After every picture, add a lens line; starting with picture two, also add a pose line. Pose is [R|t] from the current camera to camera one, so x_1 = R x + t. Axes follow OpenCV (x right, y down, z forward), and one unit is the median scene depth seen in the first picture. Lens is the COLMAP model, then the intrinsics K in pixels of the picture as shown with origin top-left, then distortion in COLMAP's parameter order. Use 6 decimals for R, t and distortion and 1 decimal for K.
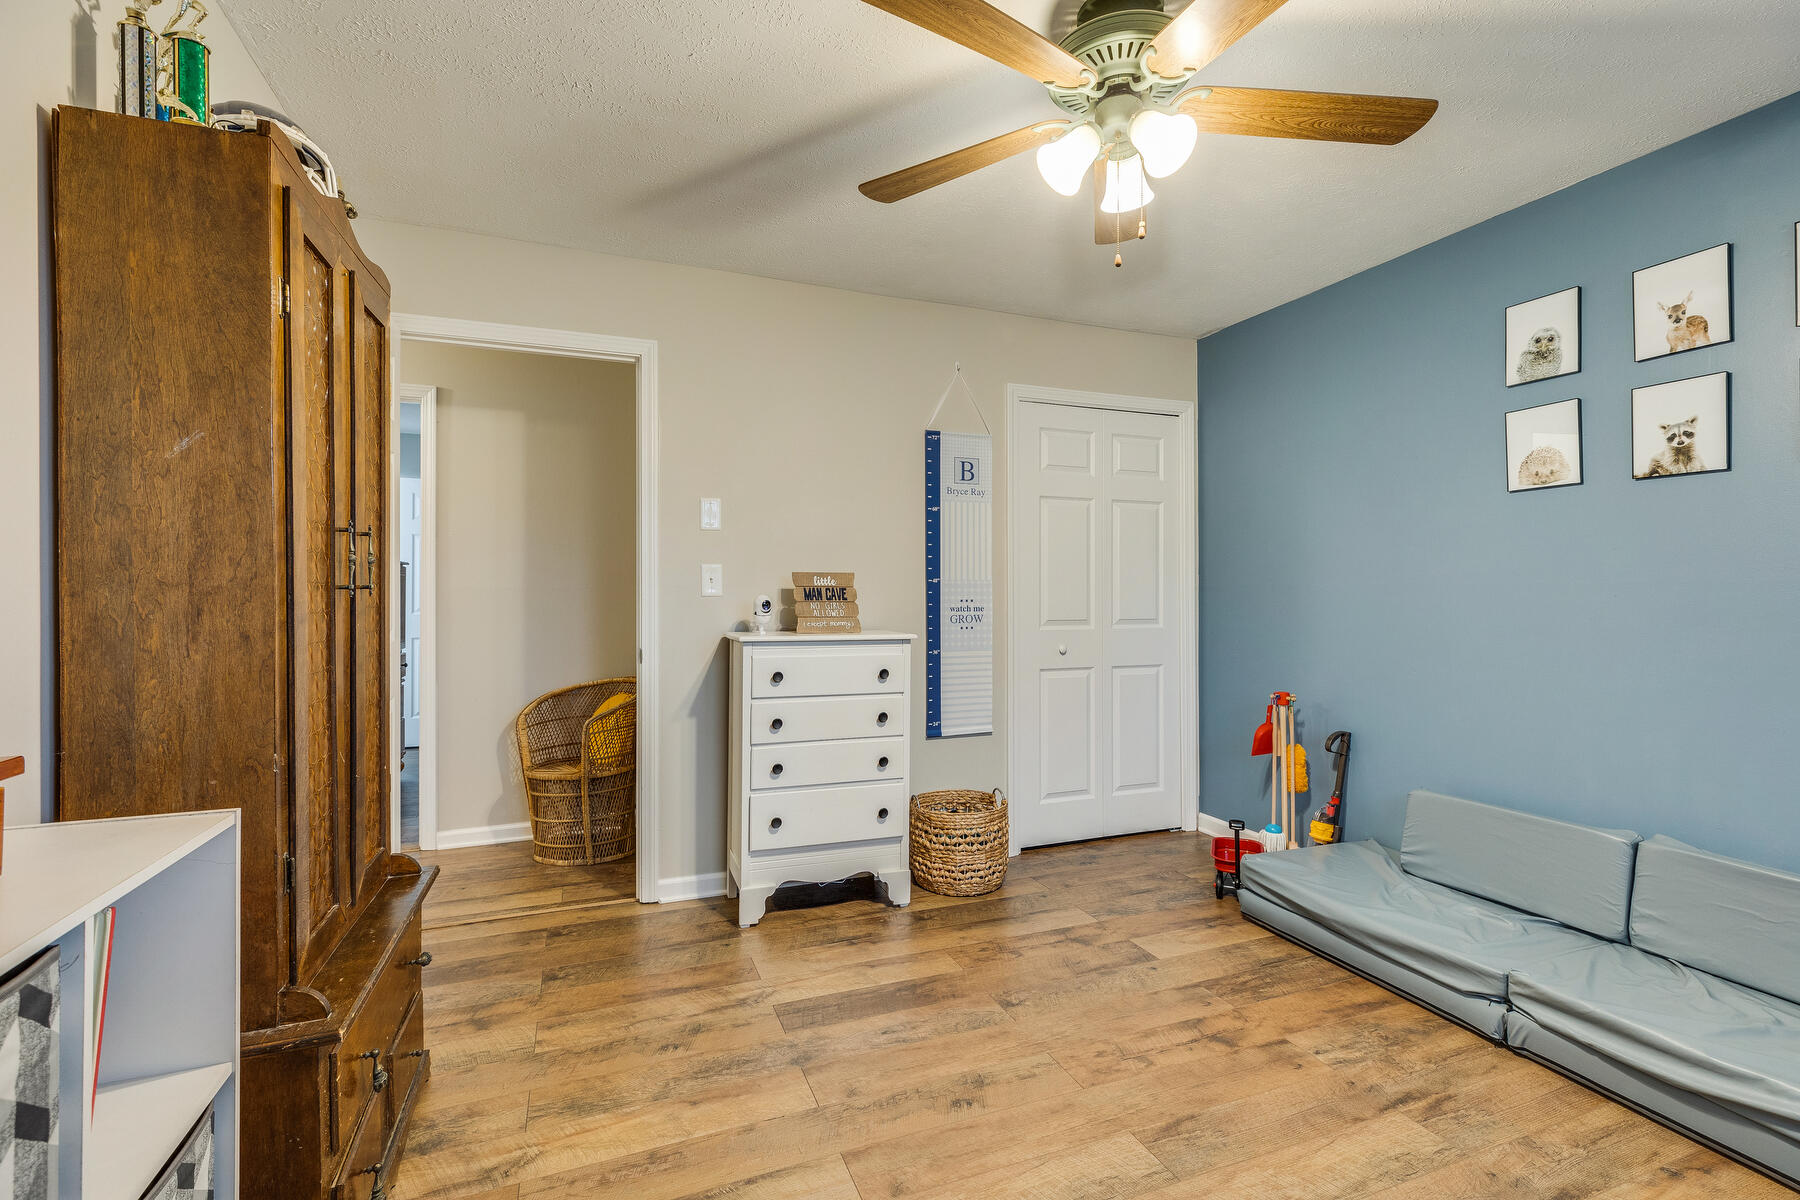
lens RADIAL K [[805.8, 0, 890.8], [0, 805.8, 590.4], [0, 0, 1]] dist [0.005543, -0.001281]
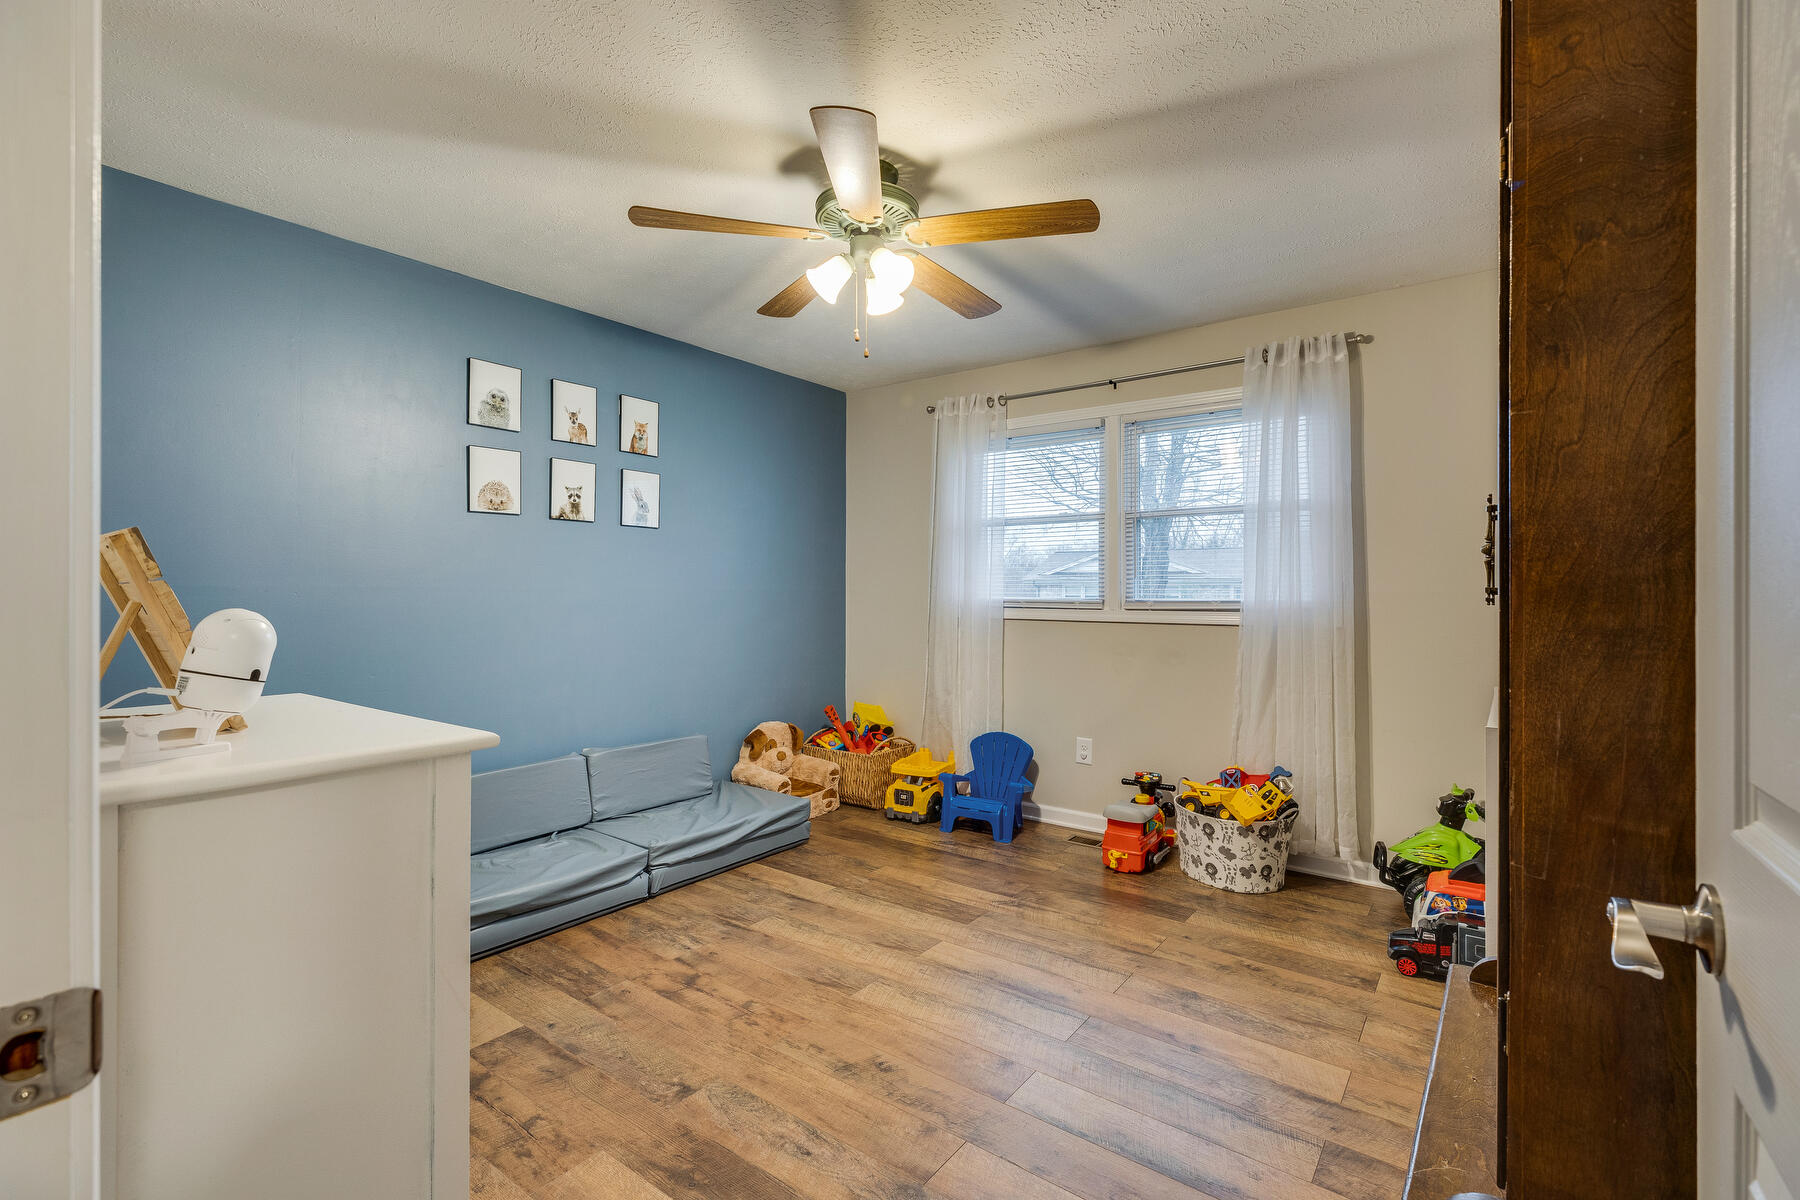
lens RADIAL K [[805.8, 0, 905.3], [0, 805.8, 596.5], [0, 0, 1]] dist [0.005543, -0.001281]
pose [[-0.535214, -0.001875, 0.844714, -0.714233], [0.001207, 0.999995, 0.002985, 0.001536], [-0.844715, 0.002617, -0.535209, 1.321292]]
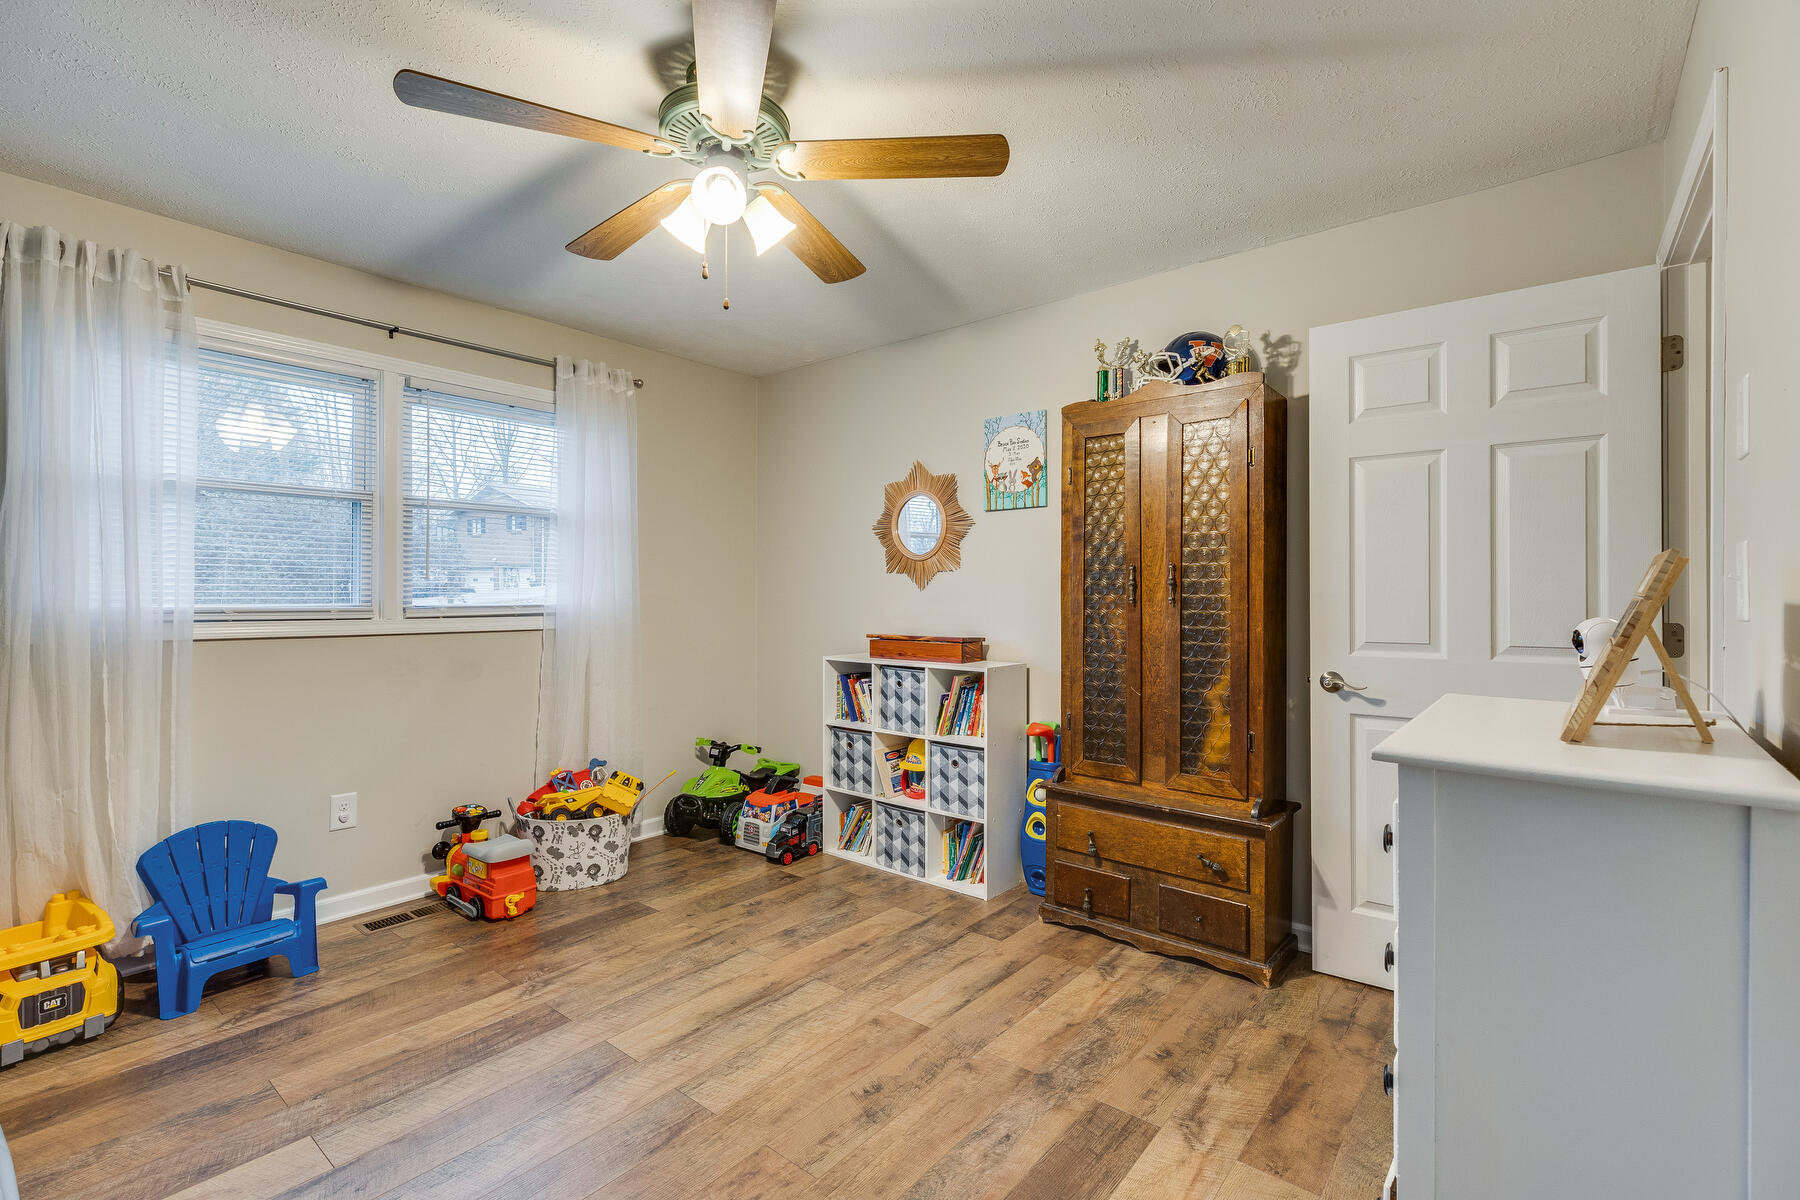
lens RADIAL K [[805.8, 0, 894.4], [0, 805.8, 595.2], [0, 0, 1]] dist [0.005543, -0.001281]
pose [[-0.869874, 0.001192, -0.493272, 0.494052], [-0.000696, 0.999993, 0.003644, -0.009583], [0.493273, 0.003513, -0.869867, 1.637232]]
